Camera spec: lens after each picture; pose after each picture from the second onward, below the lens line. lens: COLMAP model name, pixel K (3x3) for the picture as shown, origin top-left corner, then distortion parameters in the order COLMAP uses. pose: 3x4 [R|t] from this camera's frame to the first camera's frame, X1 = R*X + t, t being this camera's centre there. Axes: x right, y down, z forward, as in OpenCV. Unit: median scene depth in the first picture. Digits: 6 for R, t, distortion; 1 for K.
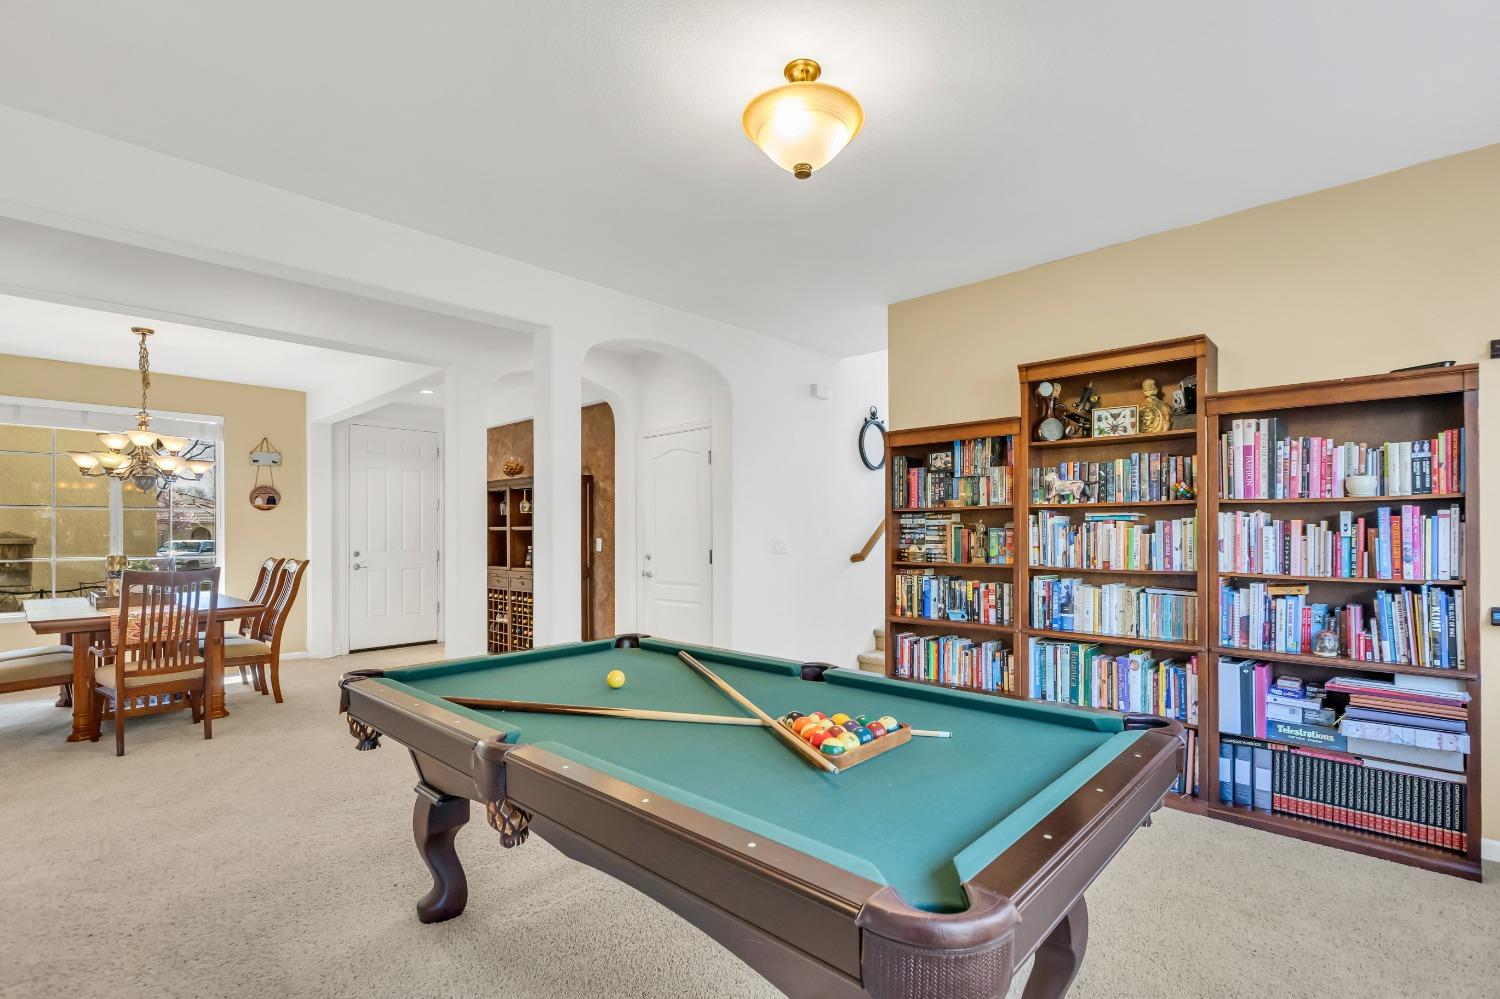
lens RADIAL K [[674.9, 0, 752.6], [0, 674.9, 534.1], [0, 0, 1]] dist [-0.000773, 0.000005]
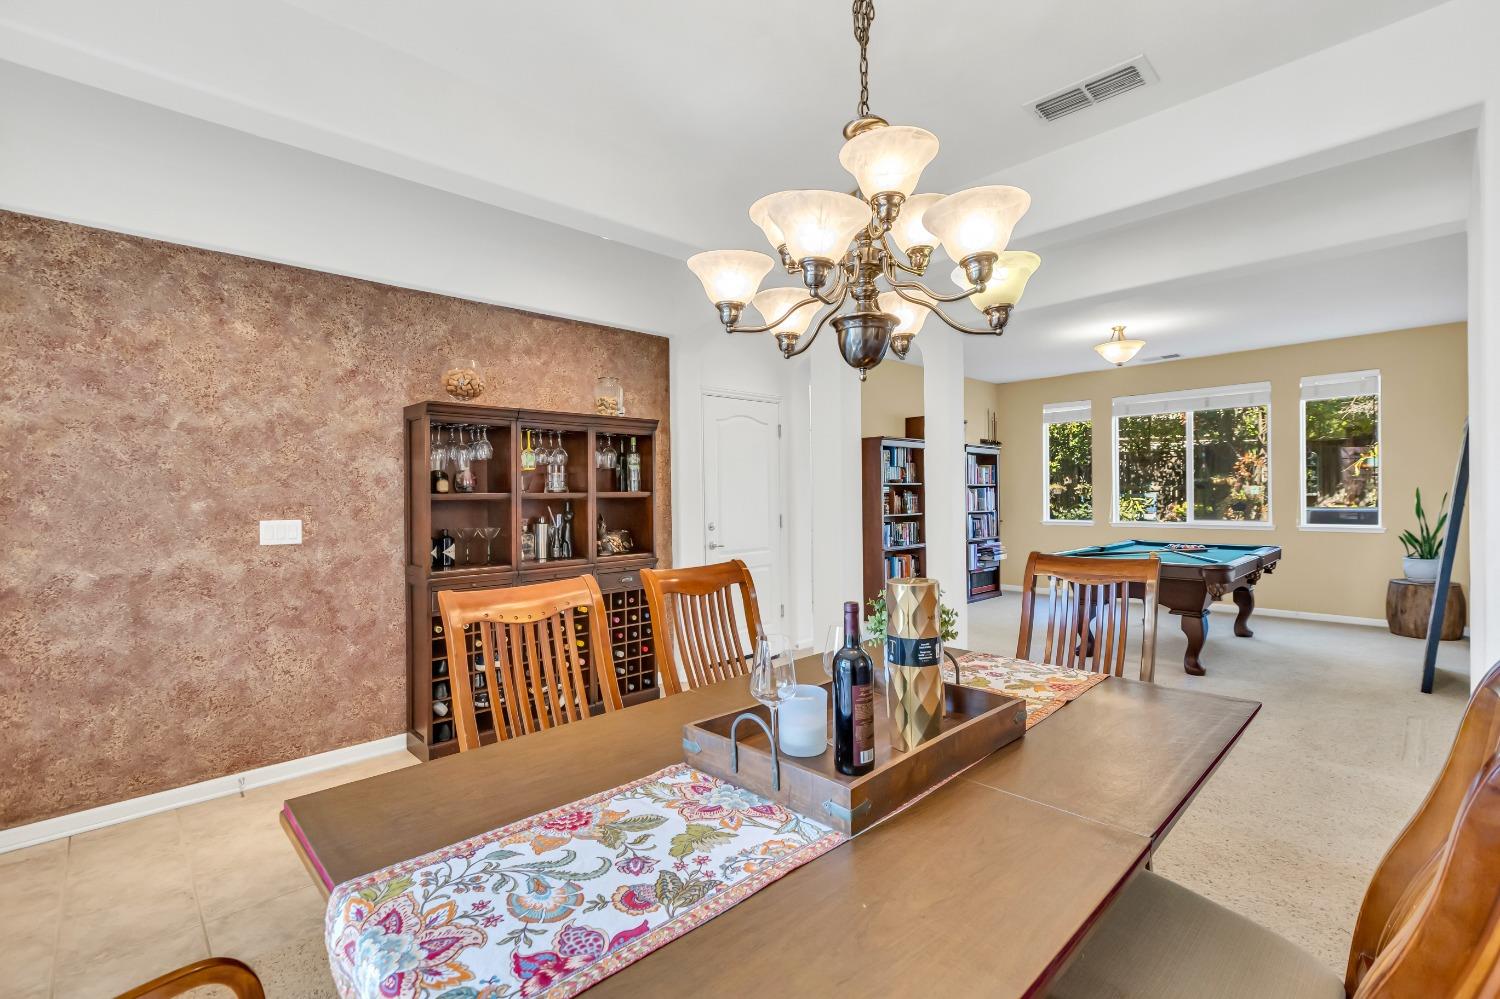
lens RADIAL K [[672.6, 0, 725.7], [0, 672.6, 498.5], [0, 0, 1]] dist [-0.002847, -0.000650]
pose [[0.074705, -0.003367, 0.997200, -1.581618], [0.013508, 0.999906, 0.002365, -0.009324], [-0.997114, 0.013293, 0.074743, 1.366770]]
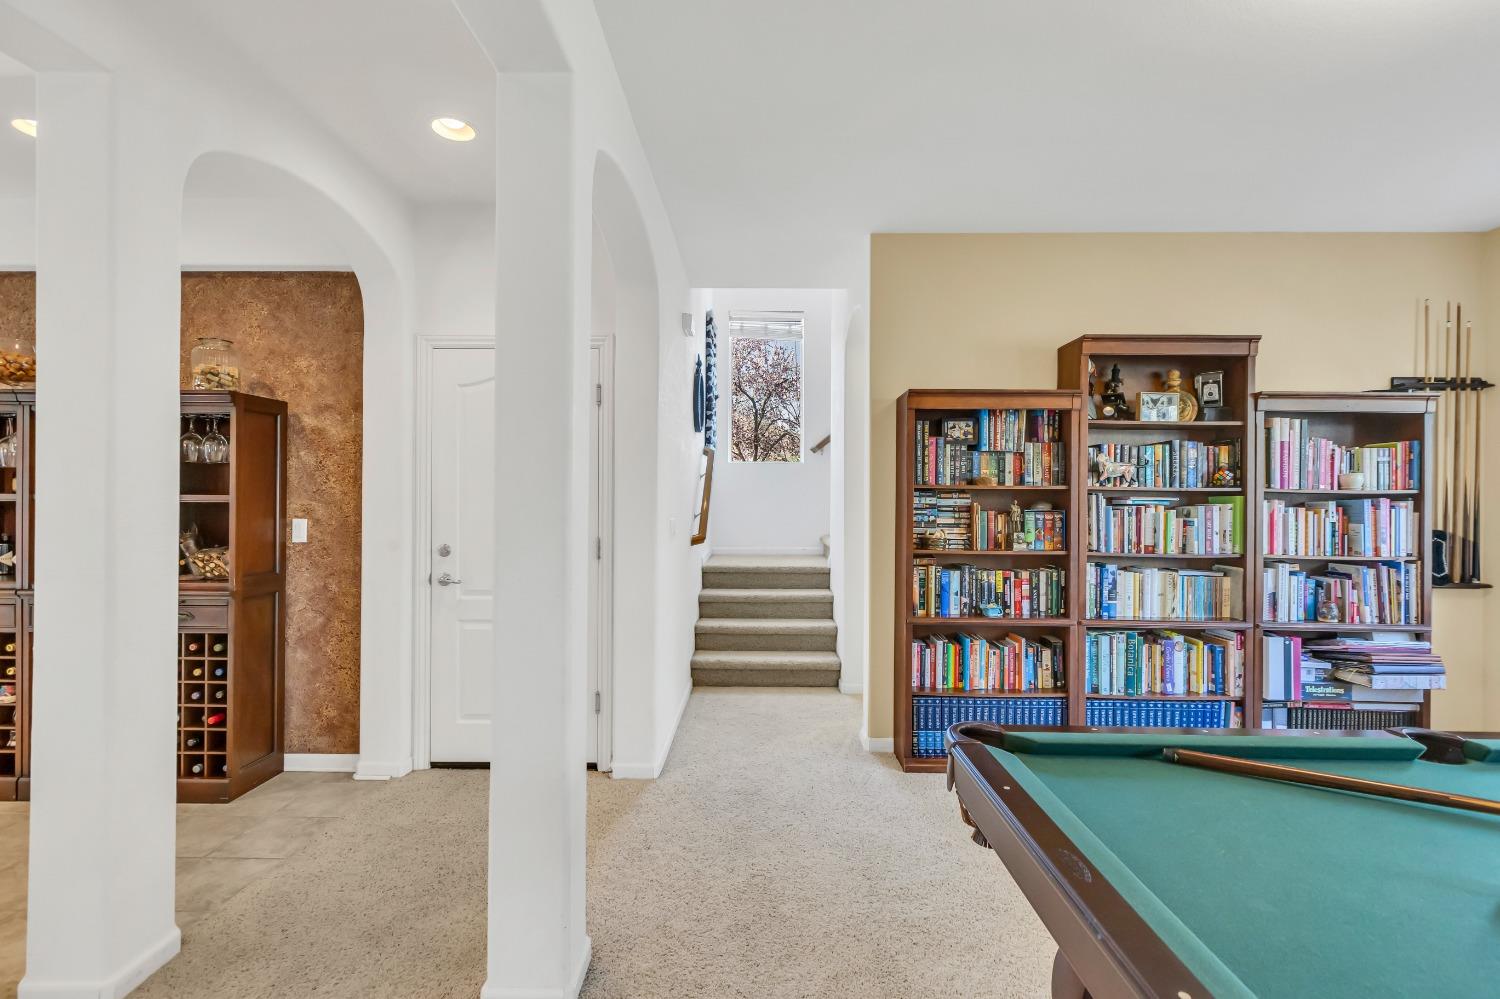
lens RADIAL K [[664.3, 0, 753.8], [0, 664.3, 494.8], [0, 0, 1]] dist [0.000910, -0.000031]
pose [[0.746913, 0.010274, 0.664843, -0.506286], [-0.009261, 0.999944, -0.005048, -0.021936], [-0.664858, -0.002386, 0.746966, 0.578458]]
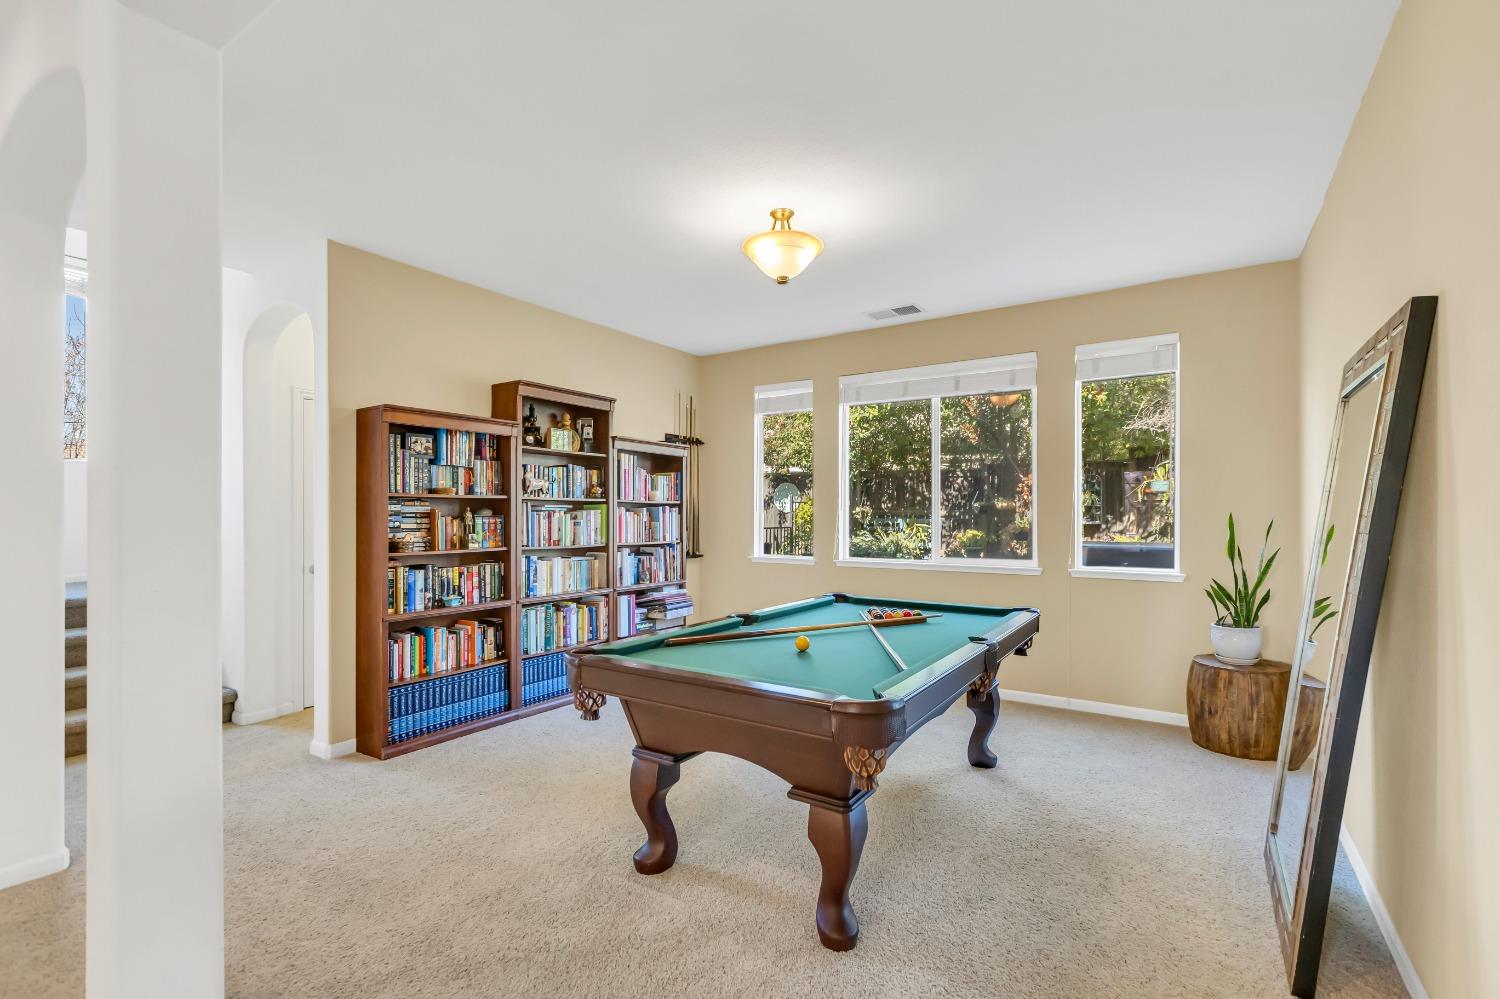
lens RADIAL K [[669.5, 0, 733.1], [0, 669.5, 516.6], [0, 0, 1]] dist [0.001098, 0.000088]
pose [[-0.140077, 0.001029, 0.990140, -0.774961], [0.002760, 0.999996, -0.000649, -0.005671], [-0.990137, 0.002642, -0.140080, 0.737886]]
